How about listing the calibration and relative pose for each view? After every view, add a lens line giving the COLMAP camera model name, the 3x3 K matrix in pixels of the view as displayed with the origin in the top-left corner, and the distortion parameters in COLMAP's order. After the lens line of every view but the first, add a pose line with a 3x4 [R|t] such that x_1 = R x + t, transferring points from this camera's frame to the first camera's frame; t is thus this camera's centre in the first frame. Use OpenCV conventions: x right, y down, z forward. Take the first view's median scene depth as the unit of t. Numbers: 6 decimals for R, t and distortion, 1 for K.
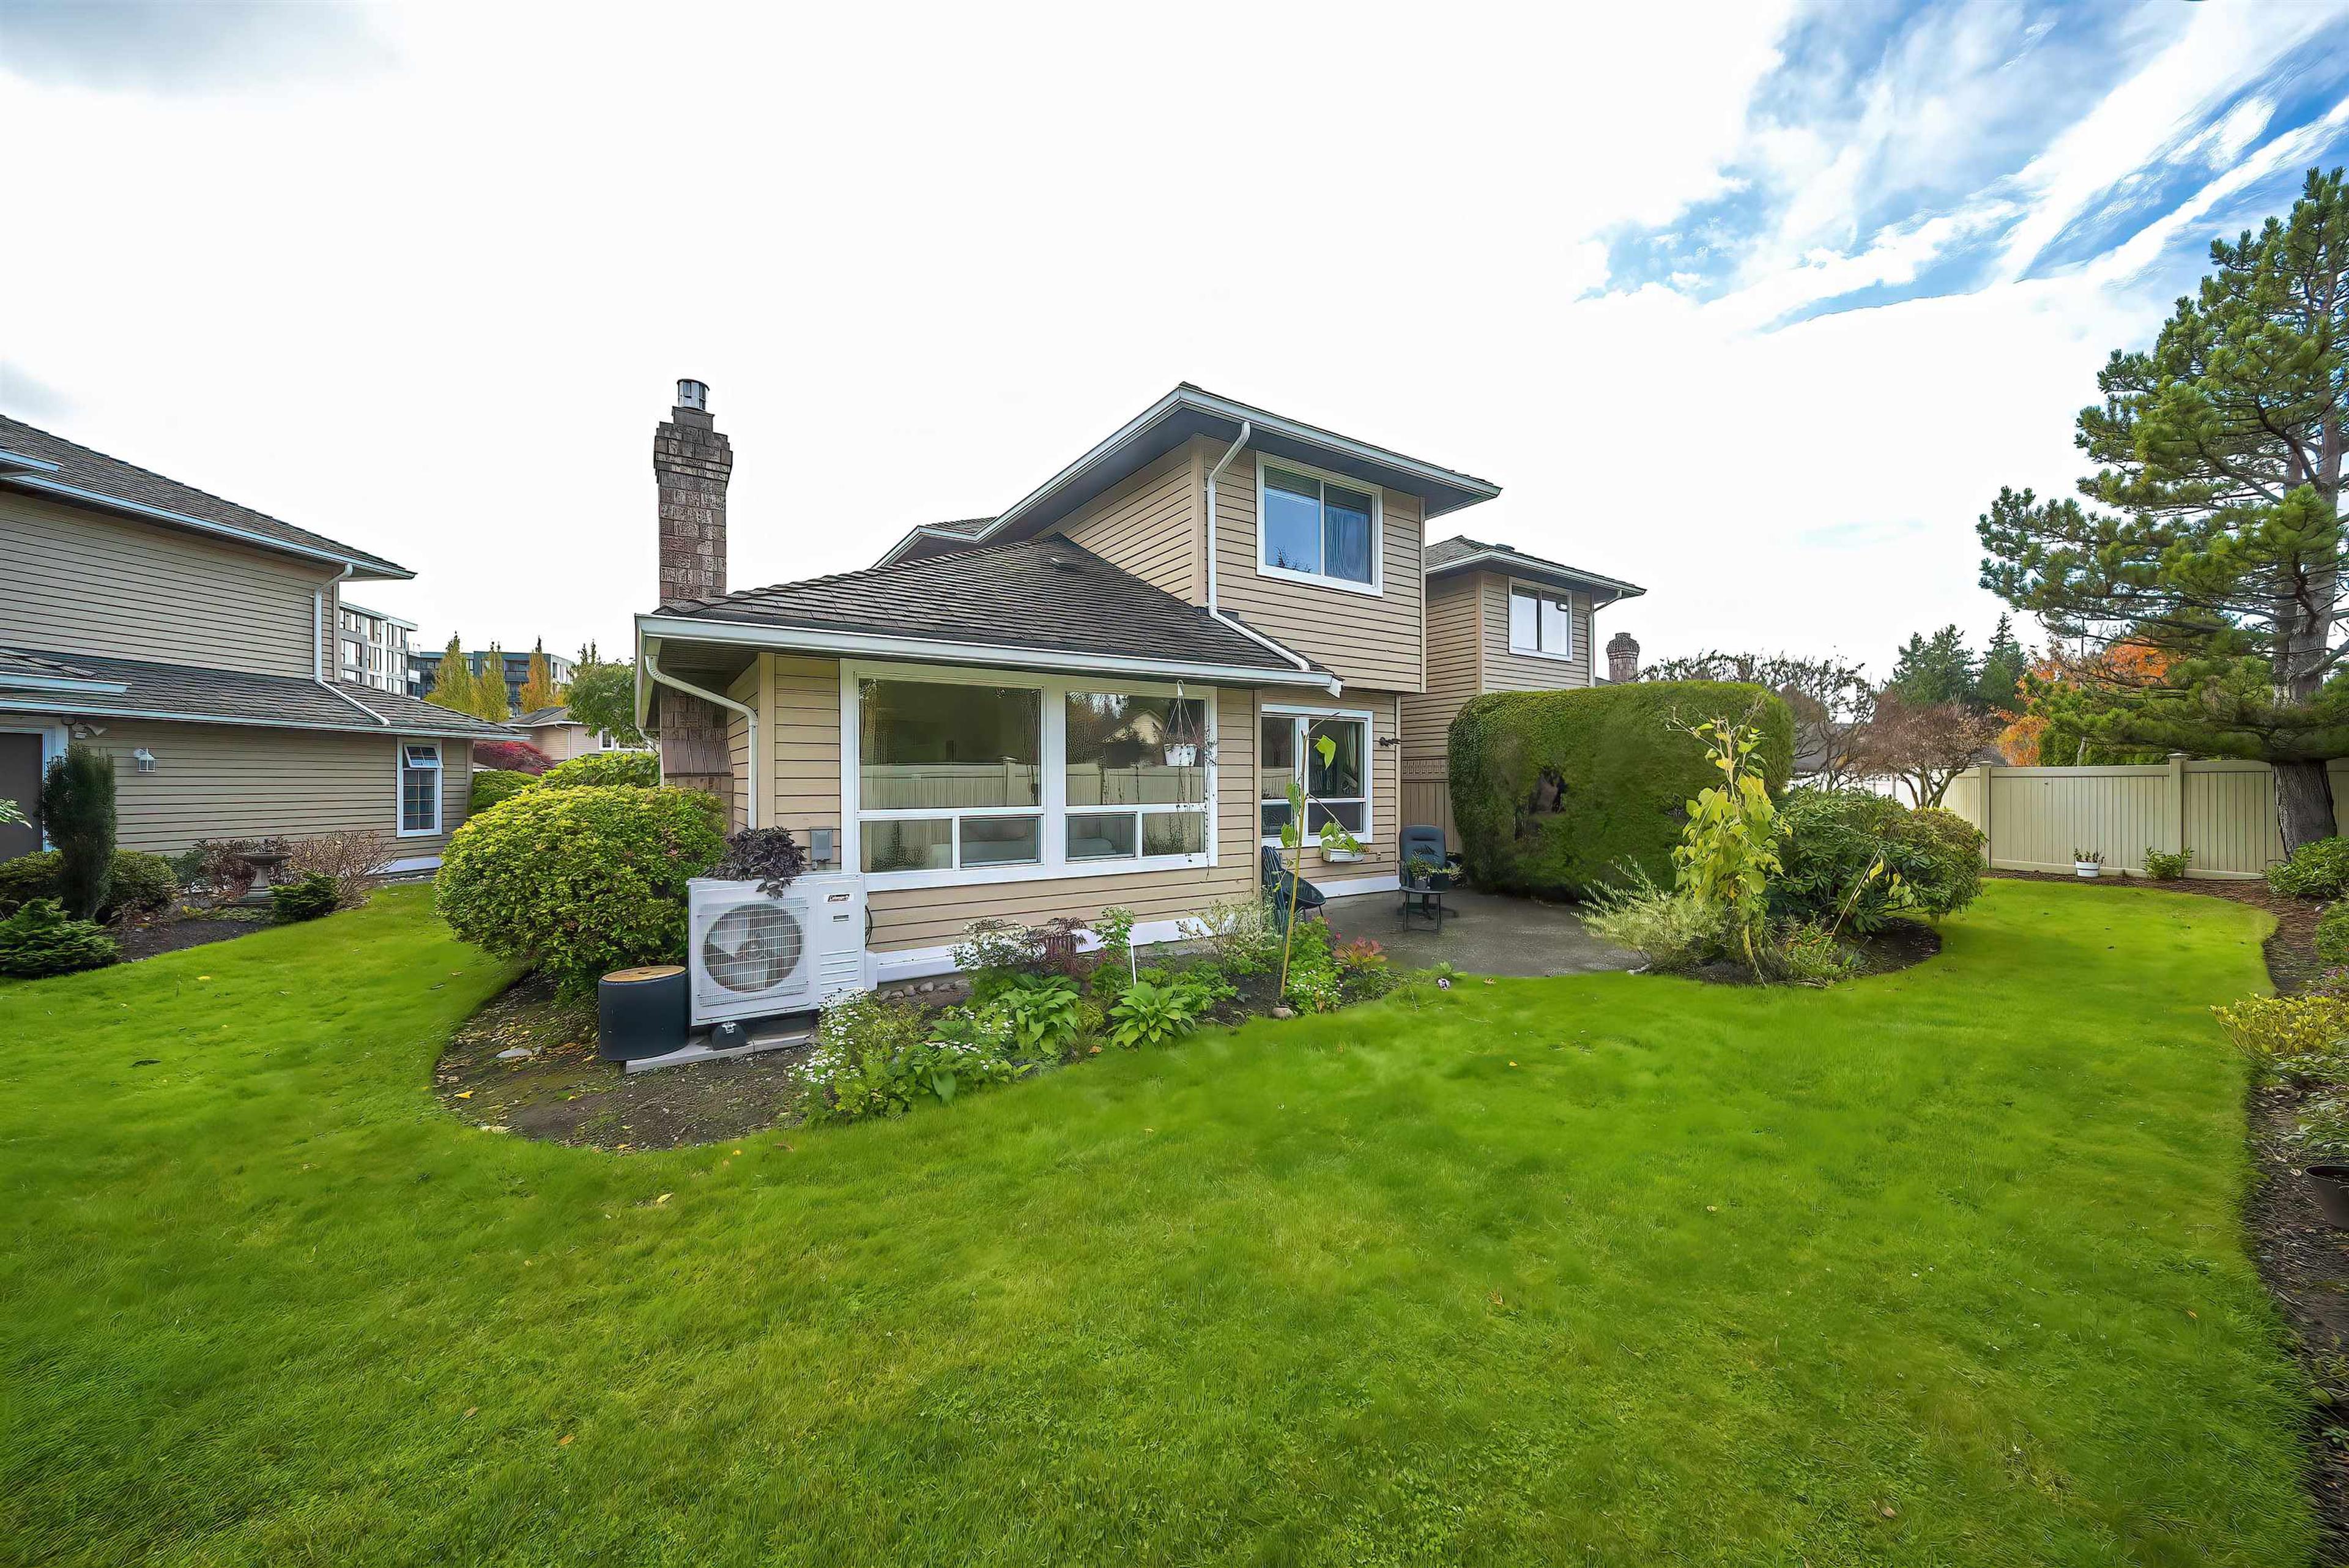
lens RADIAL K [[816.2, 0, 1187.3], [0, 816.2, 786.4], [0, 0, 1]] dist [-0.000396, 0.000098]
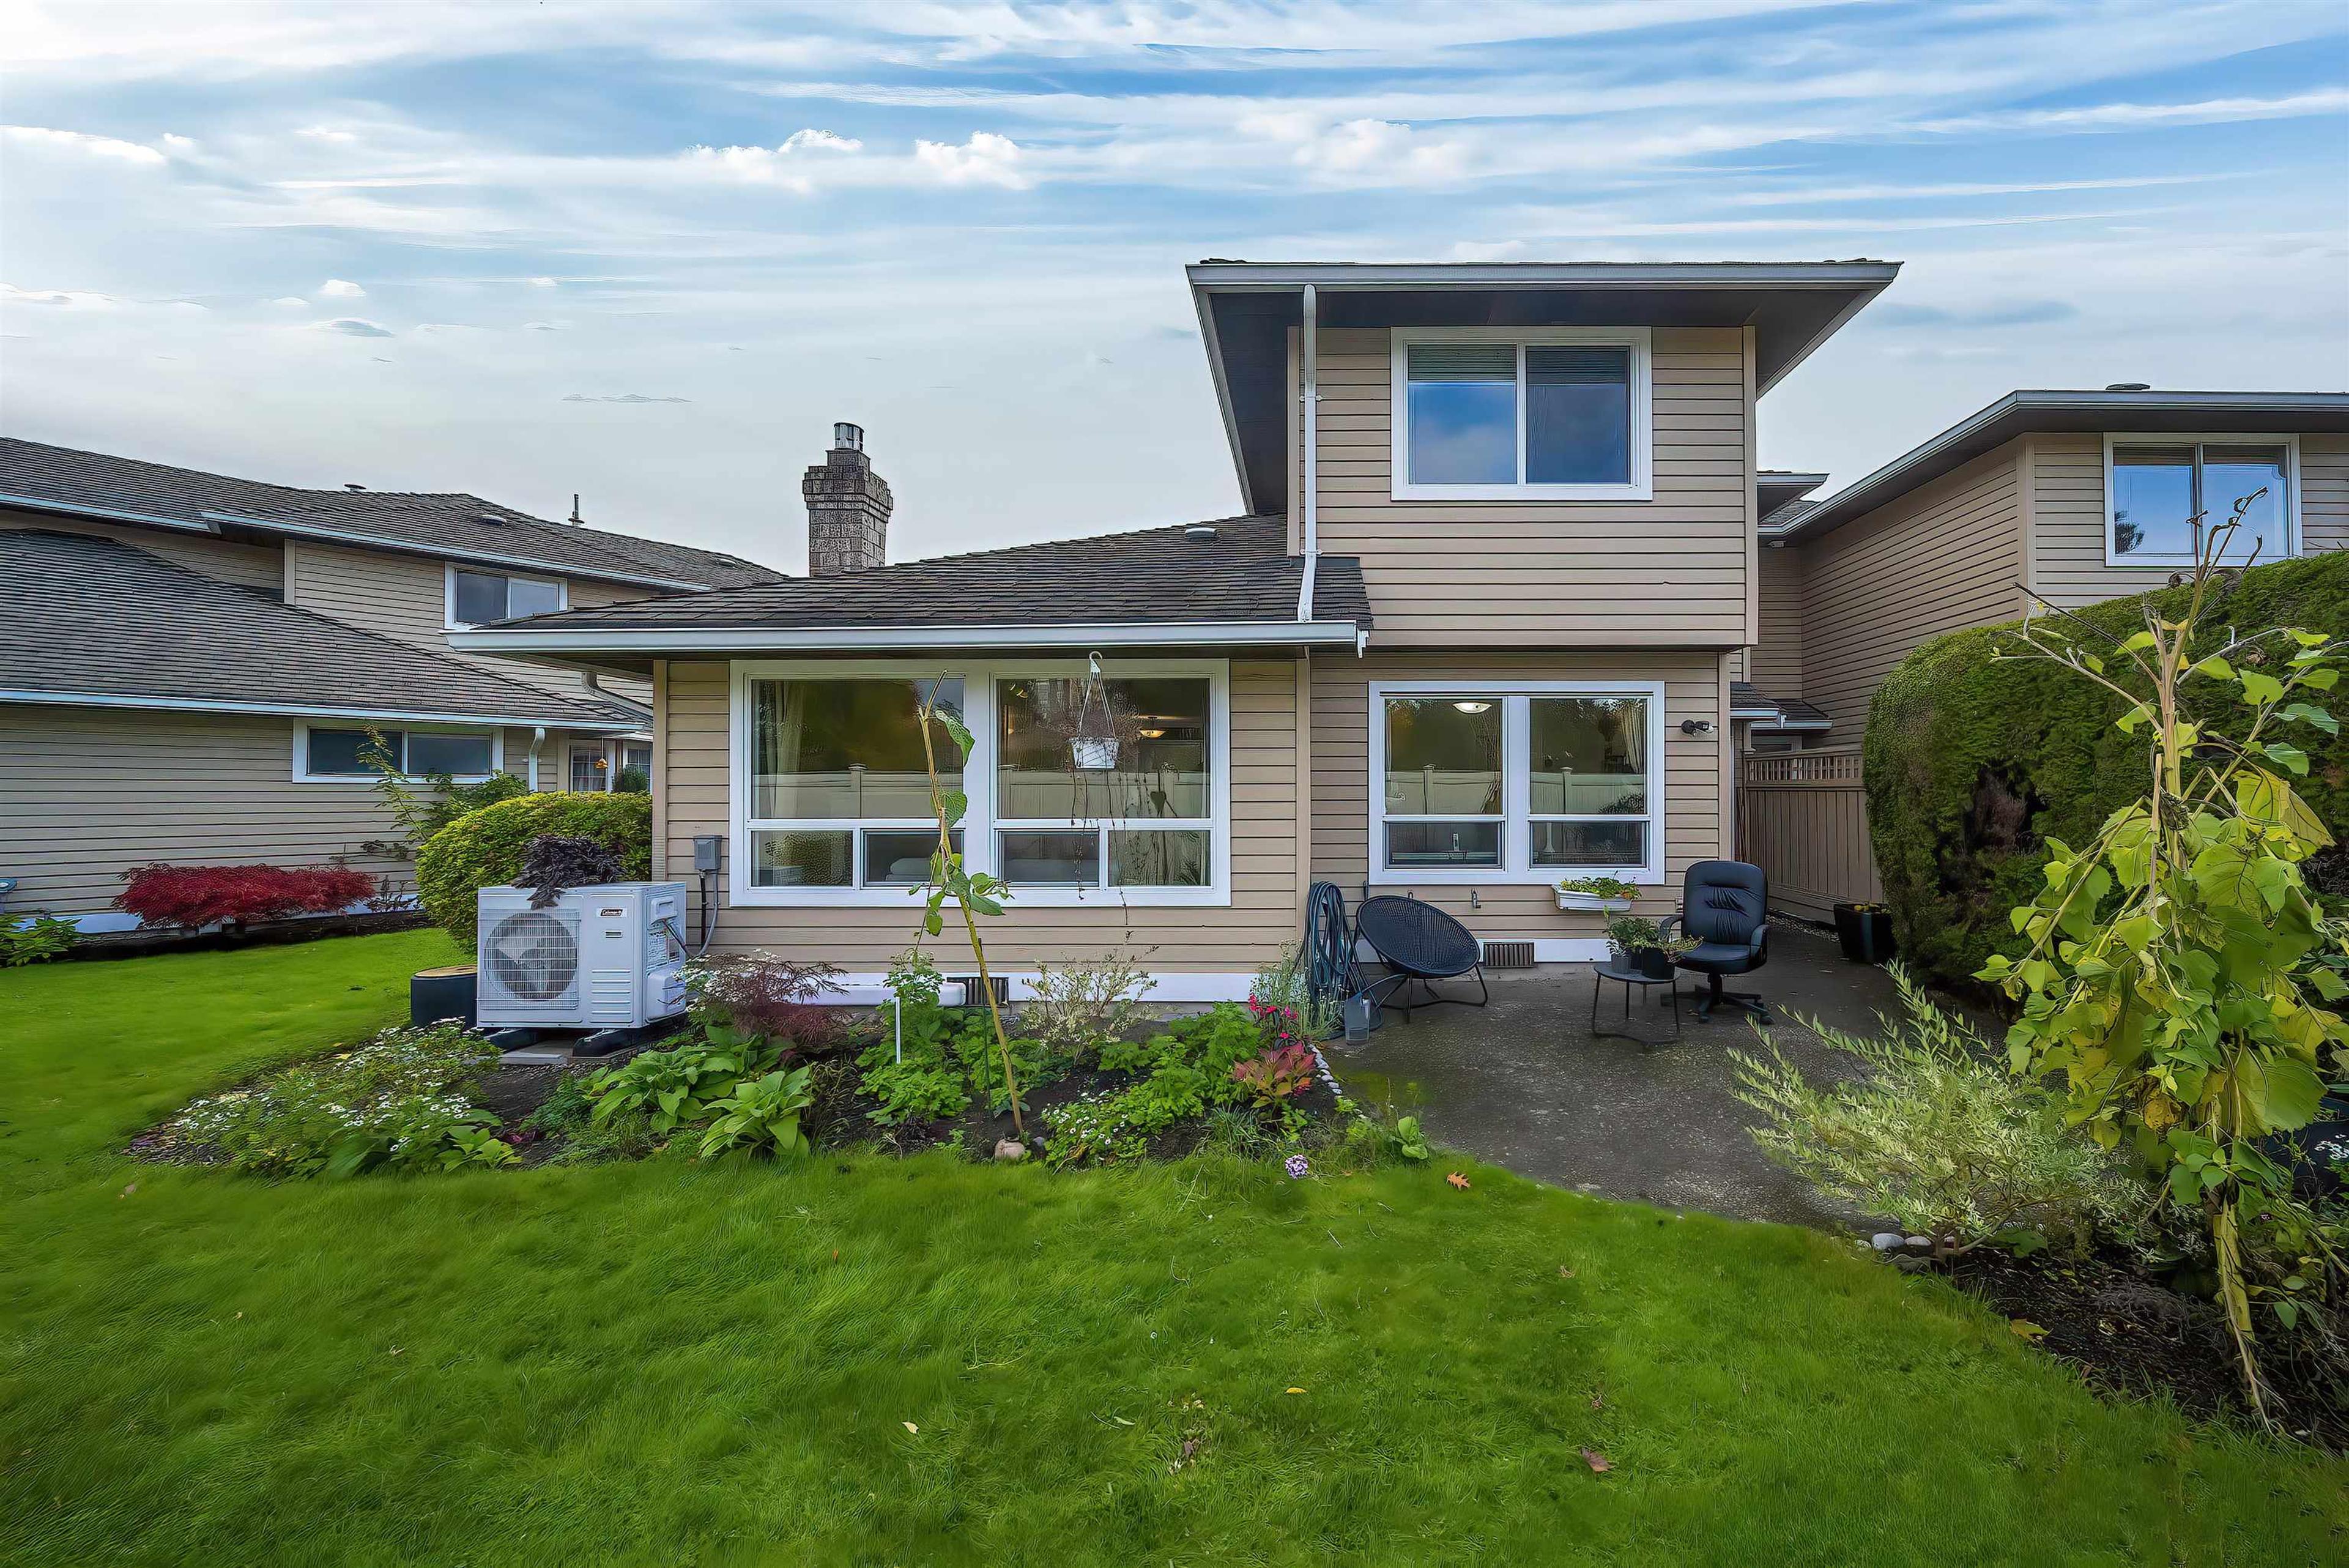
lens RADIAL K [[816.2, 0, 1187.3], [0, 816.2, 786.4], [0, 0, 1]] dist [-0.000396, 0.000098]
pose [[0.829142, 0.000306, -0.559038, 0.400638], [-0.004798, 0.999967, -0.006568, -0.003579], [0.559018, 0.008128, 0.829116, 0.367969]]
